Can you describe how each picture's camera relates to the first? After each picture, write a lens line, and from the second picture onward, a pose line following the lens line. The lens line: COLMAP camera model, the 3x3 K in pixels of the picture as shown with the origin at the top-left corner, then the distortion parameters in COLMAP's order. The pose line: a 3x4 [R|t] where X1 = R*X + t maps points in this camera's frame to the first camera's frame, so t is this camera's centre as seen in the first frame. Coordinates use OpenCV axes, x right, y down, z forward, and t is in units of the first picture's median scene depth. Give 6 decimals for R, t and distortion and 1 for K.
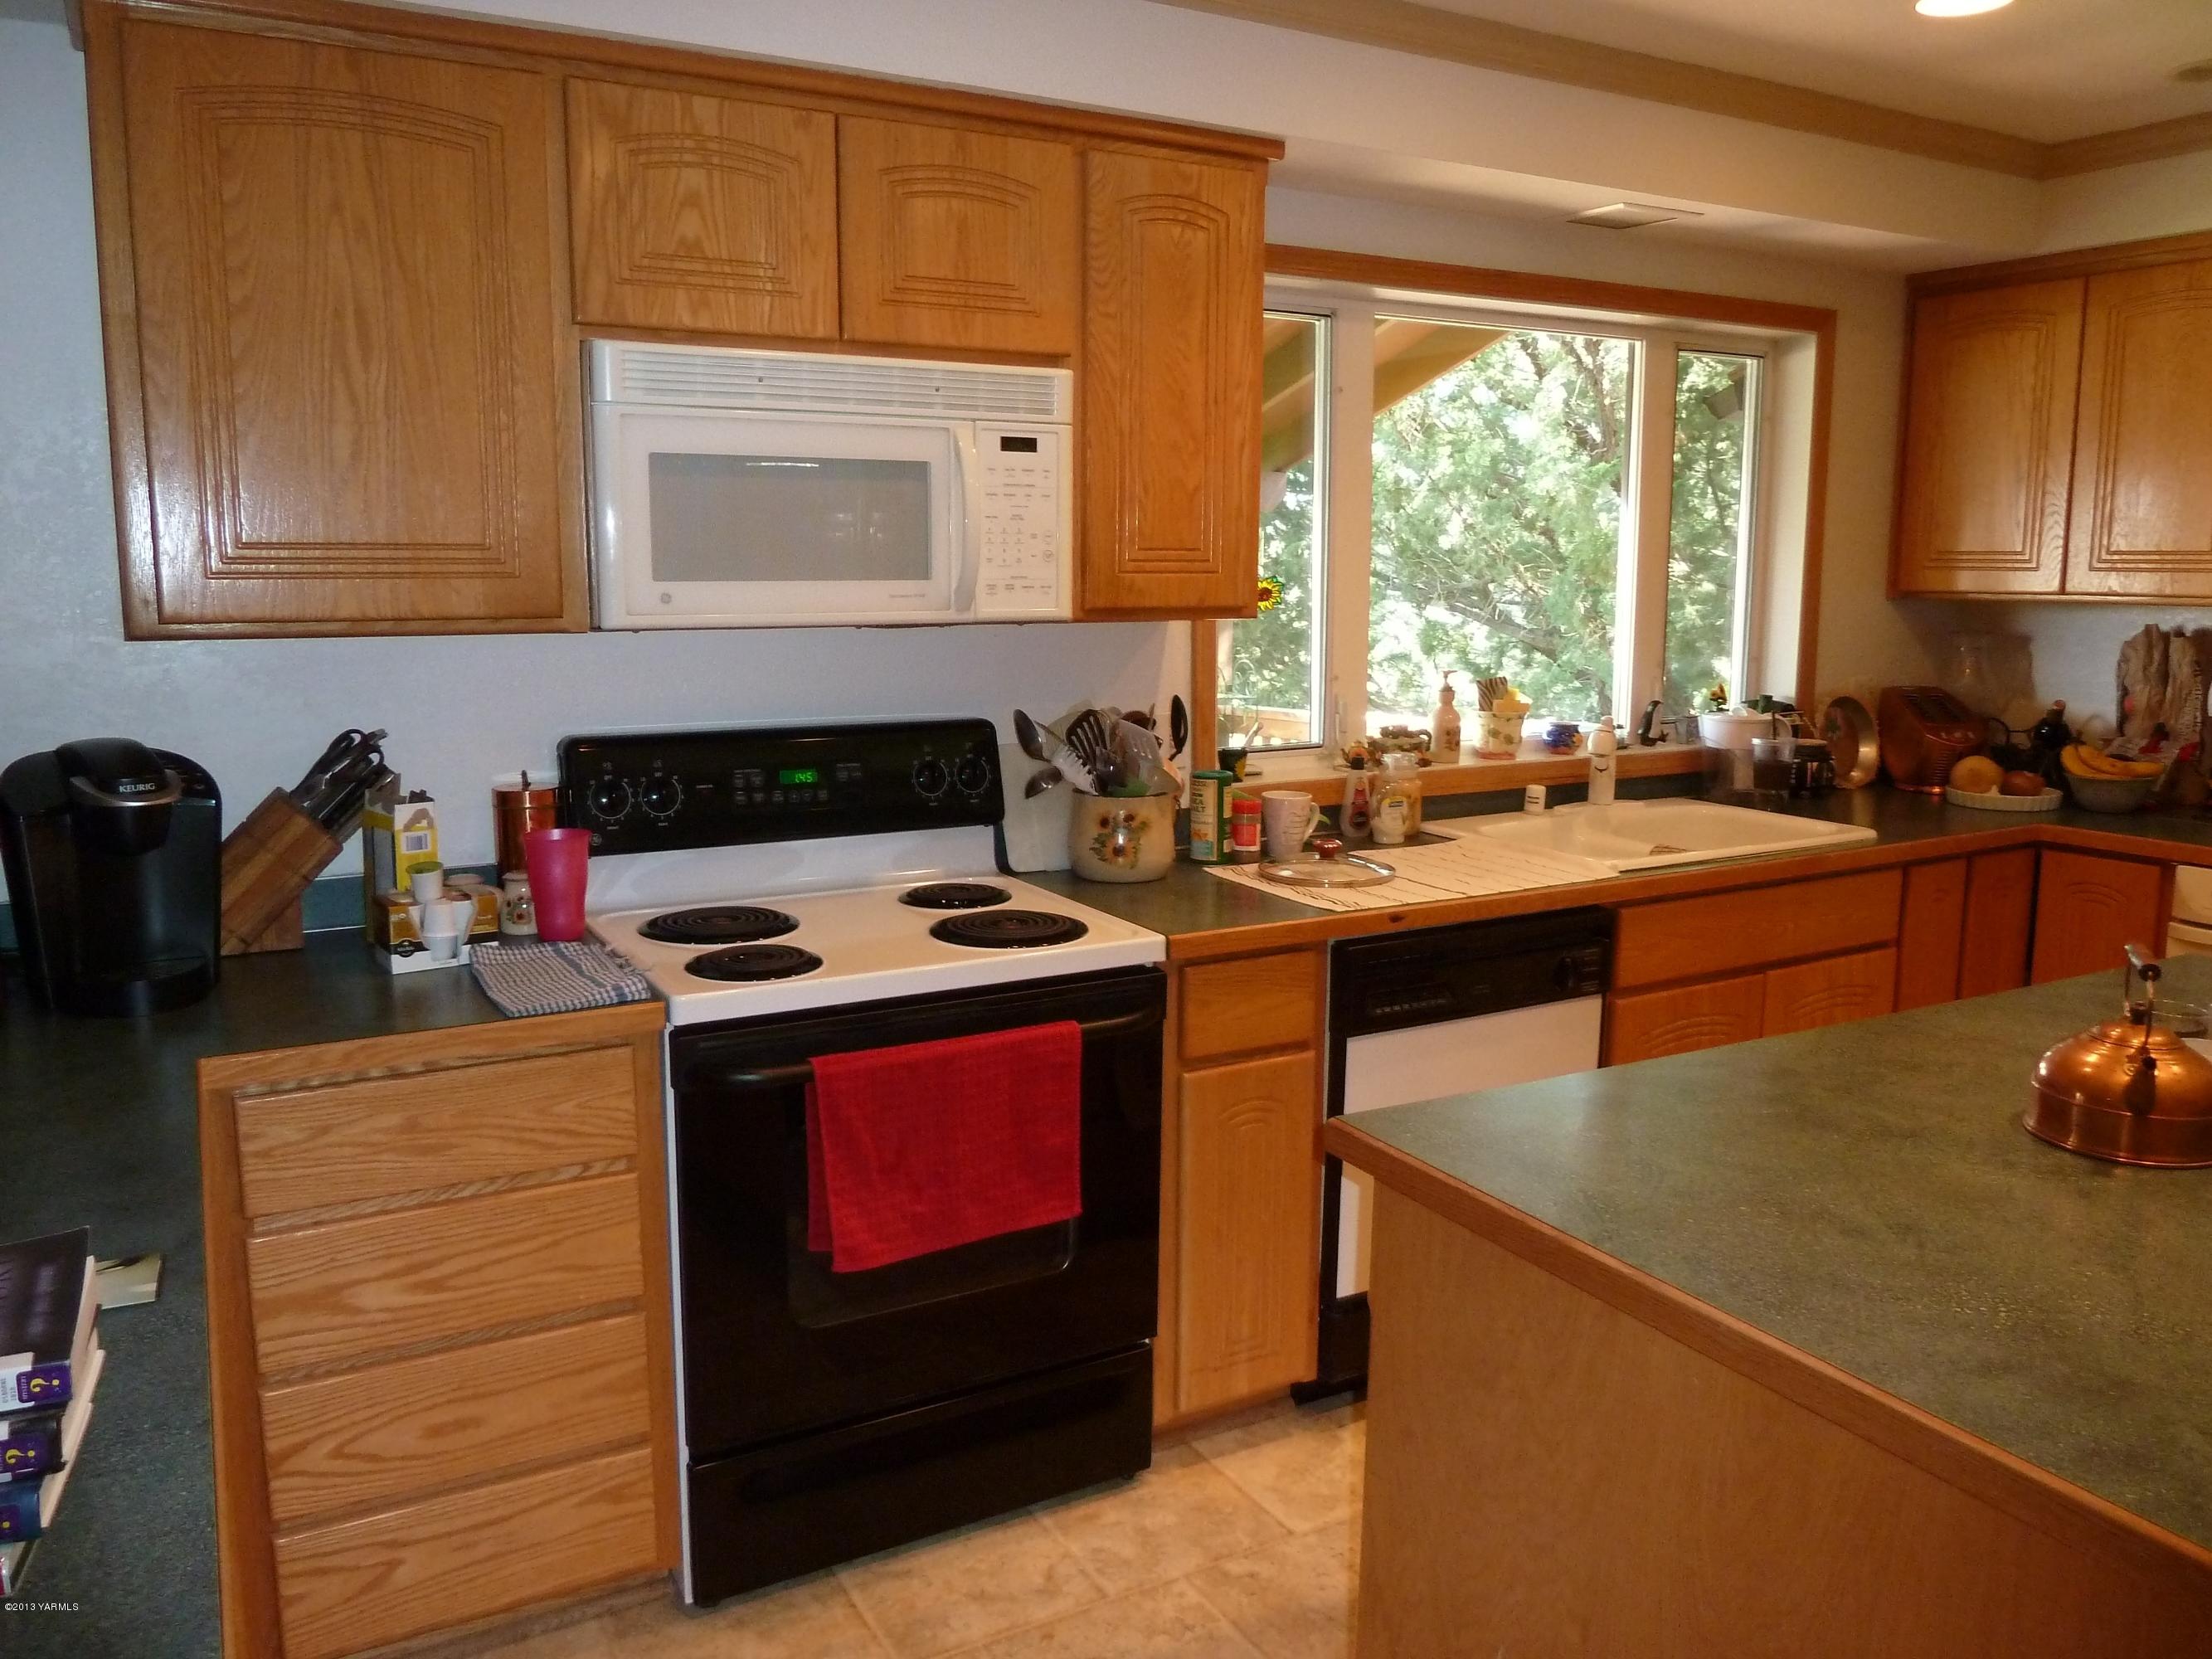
lens RADIAL K [[1650.2, 0, 1110.6], [0, 1650.2, 819.1], [0, 0, 1]] dist [-0.042455, 0.022299]
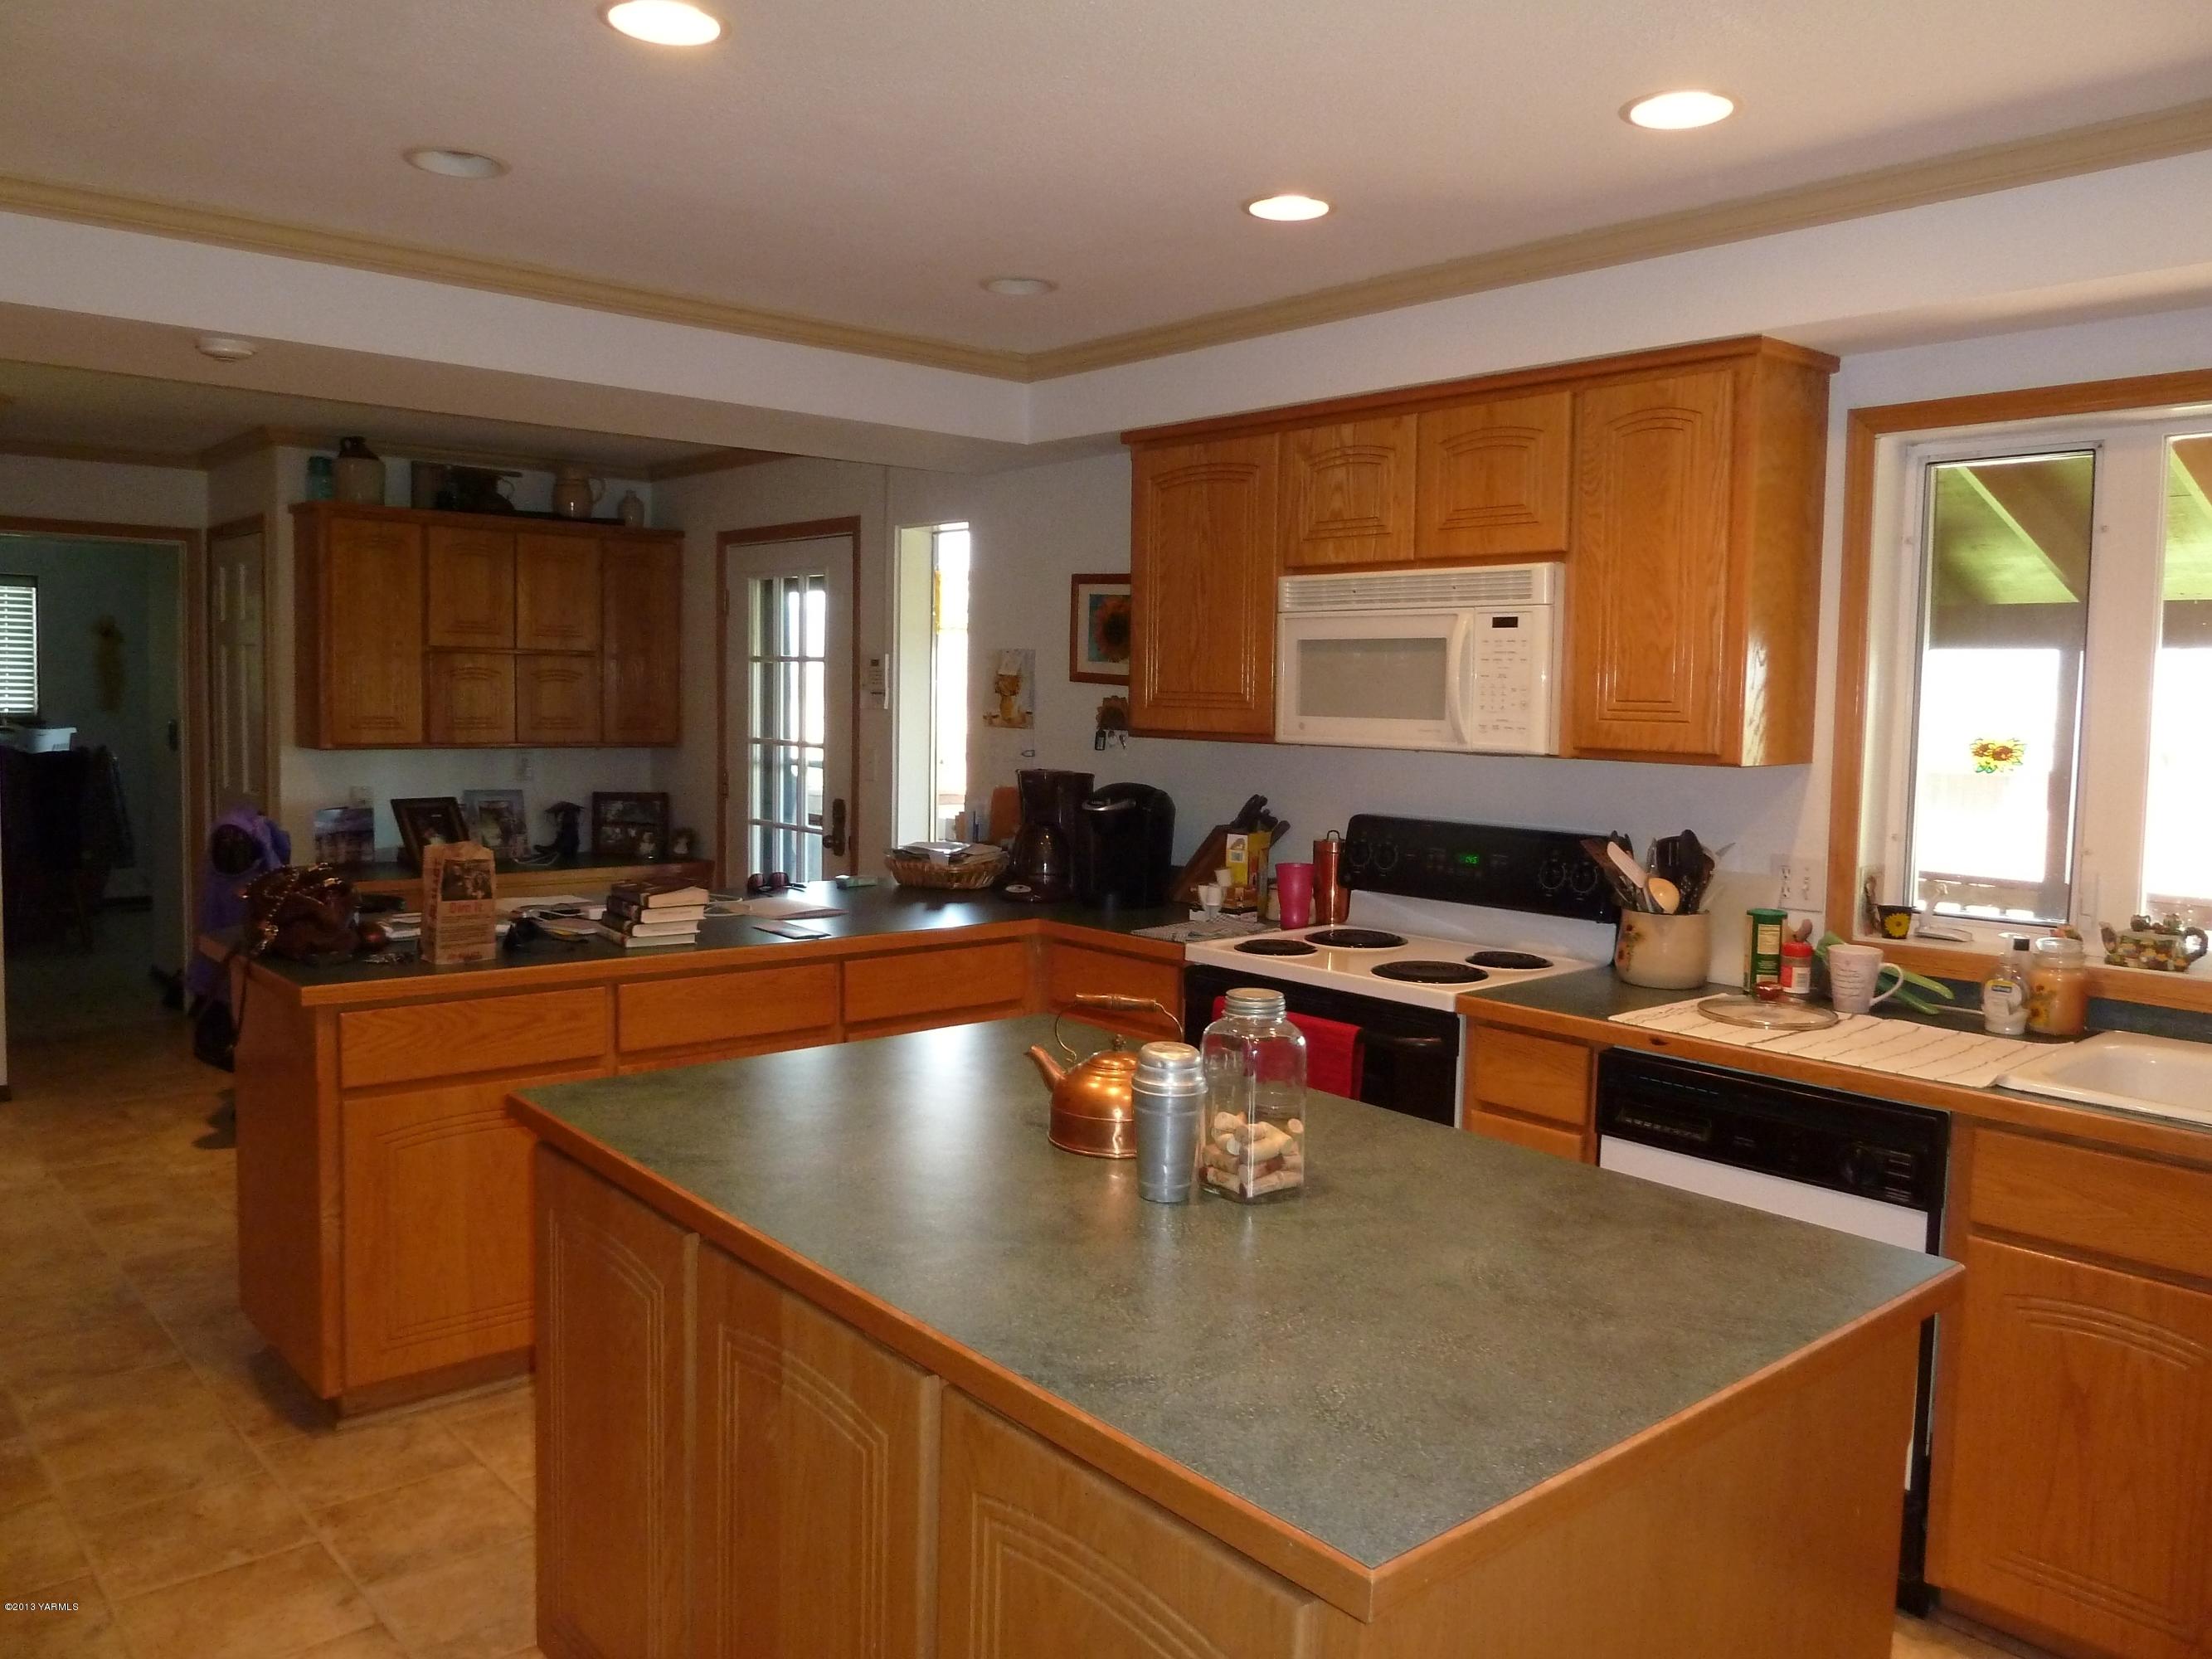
lens RADIAL K [[1646.4, 0, 1143.8], [0, 1646.4, 831.3], [0, 0, 1]] dist [-0.005836, -0.007356]
pose [[0.215875, 0.082875, -0.972897, 1.145738], [-0.172360, 0.983979, 0.045575, -0.066638], [0.961088, 0.157851, 0.226701, 0.417603]]
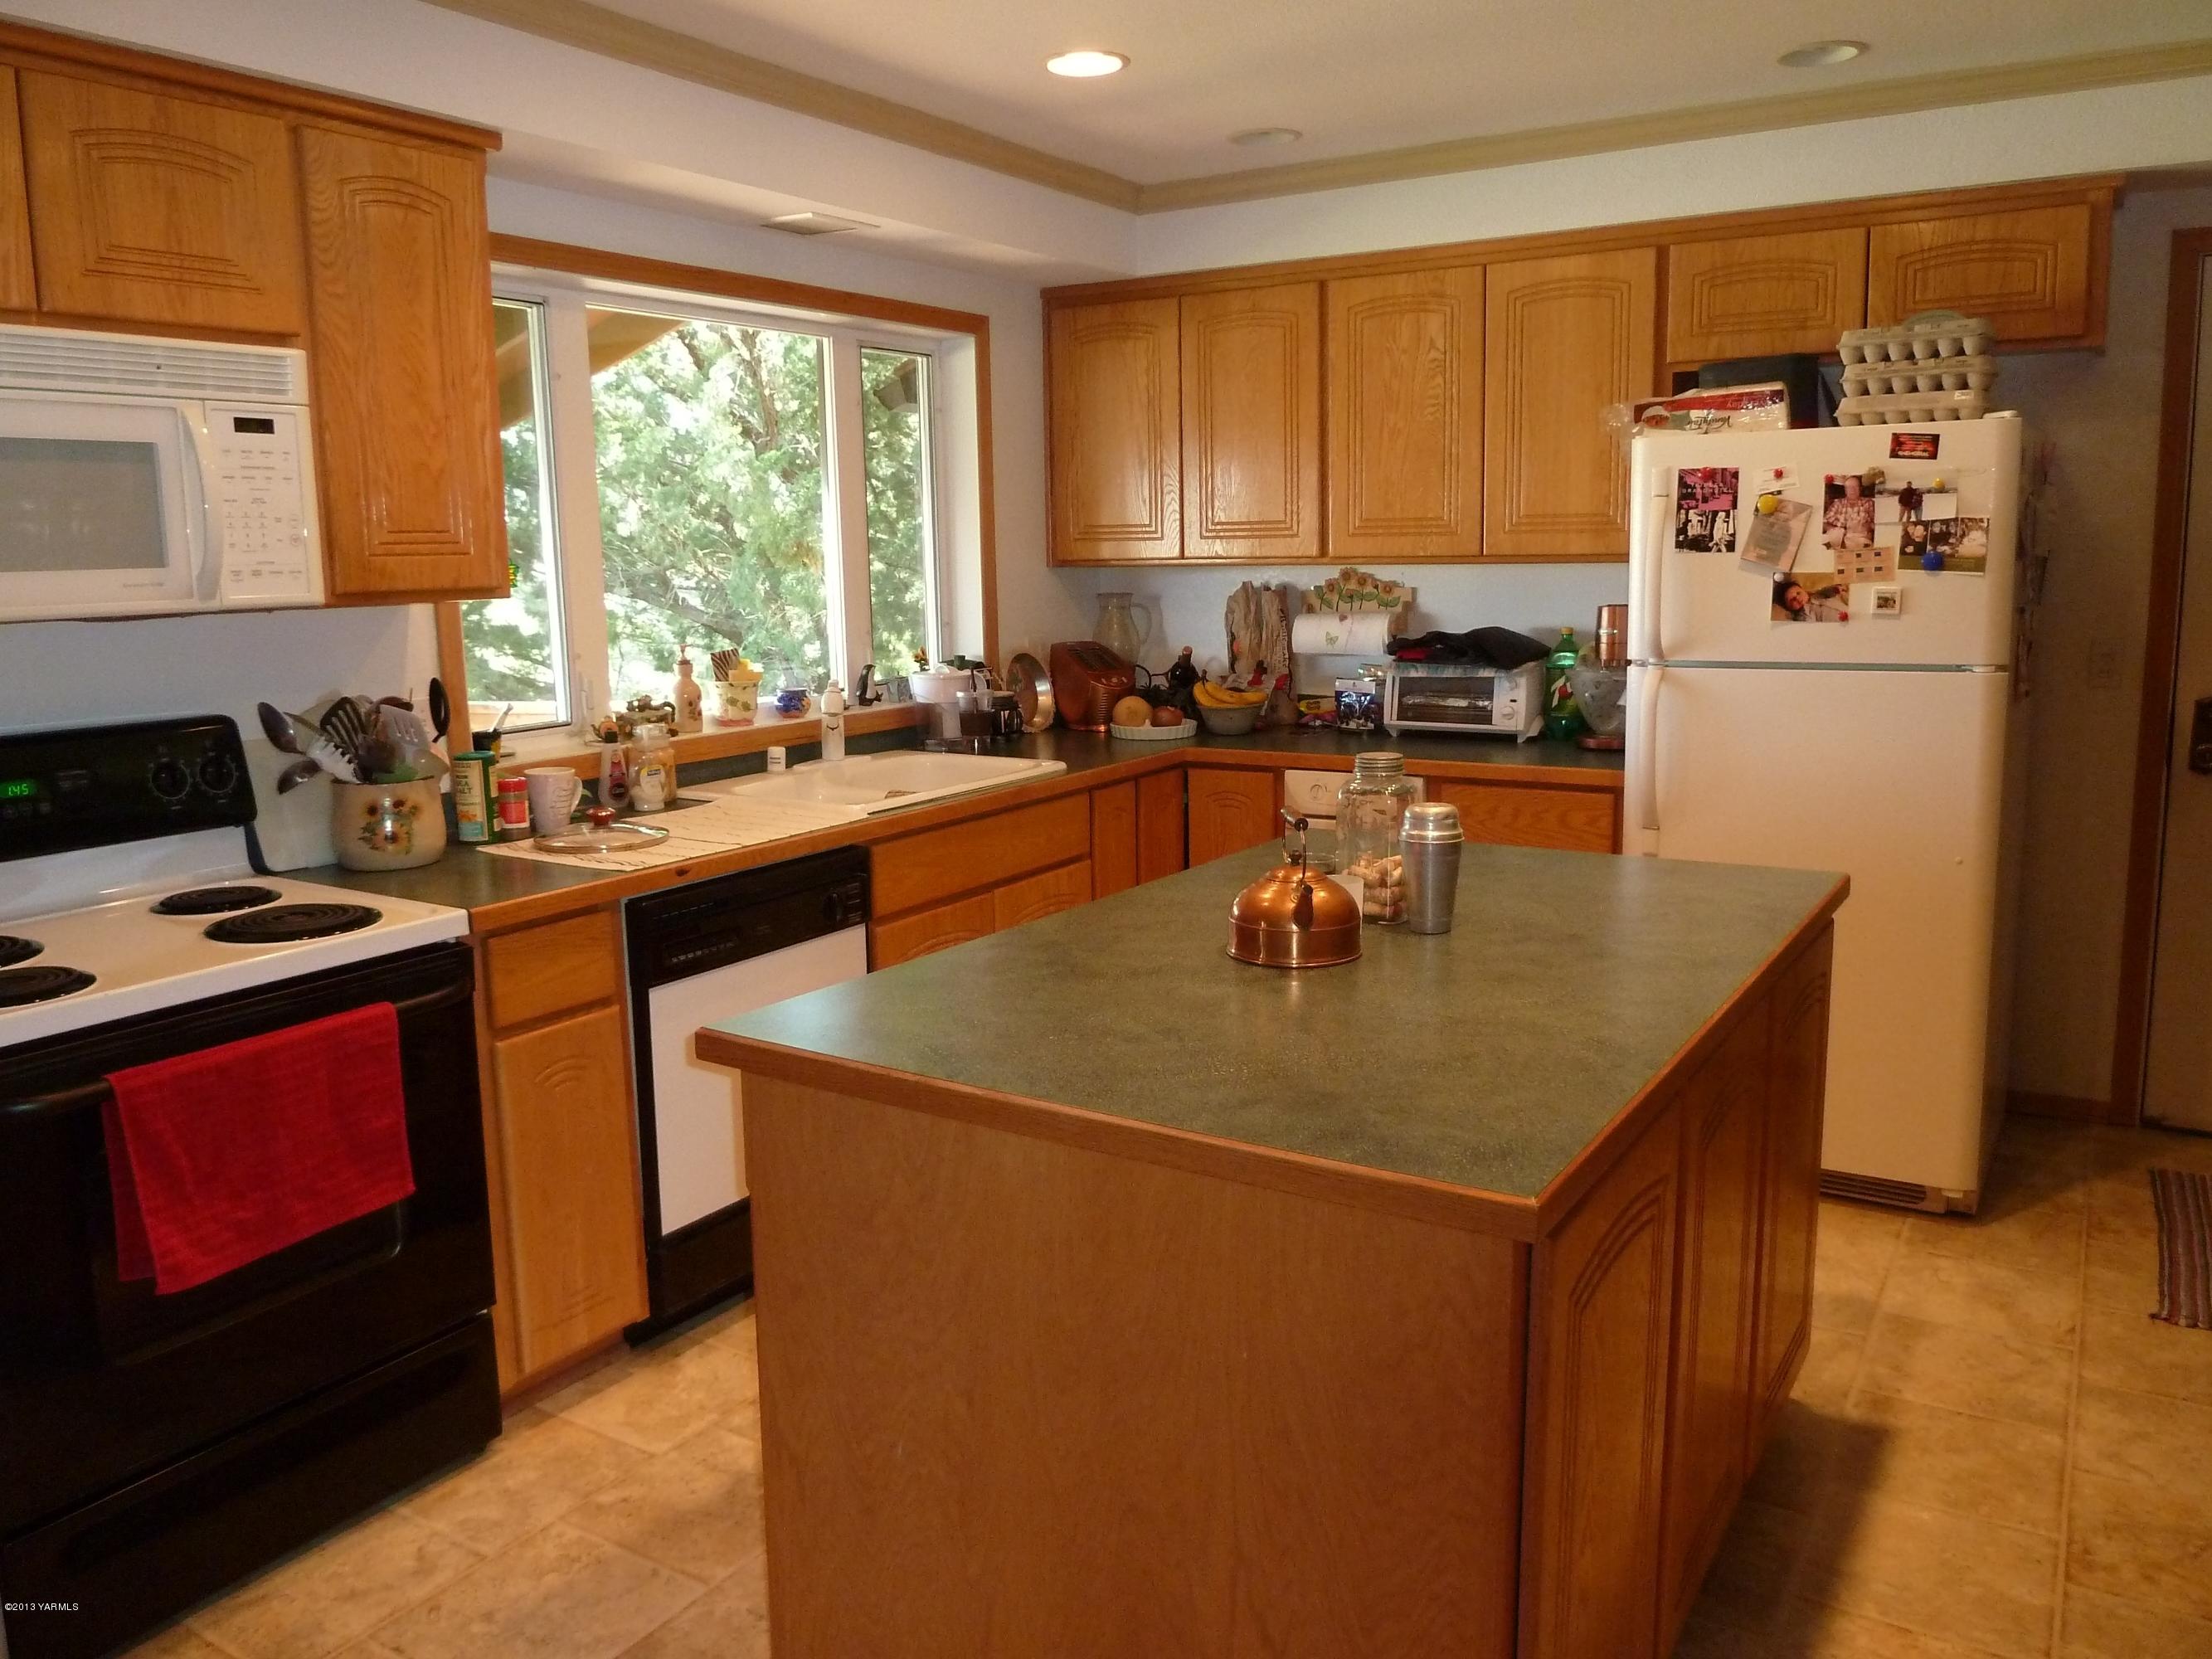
lens RADIAL K [[1643.8, 0, 1119.1], [0, 1643.8, 816.6], [0, 0, 1]] dist [-0.038641, -0.001478]
pose [[0.875650, -0.094629, 0.473585, -0.079775], [0.091991, 0.995343, 0.028793, 0.019926], [-0.474104, 0.018353, 0.880278, -0.074005]]
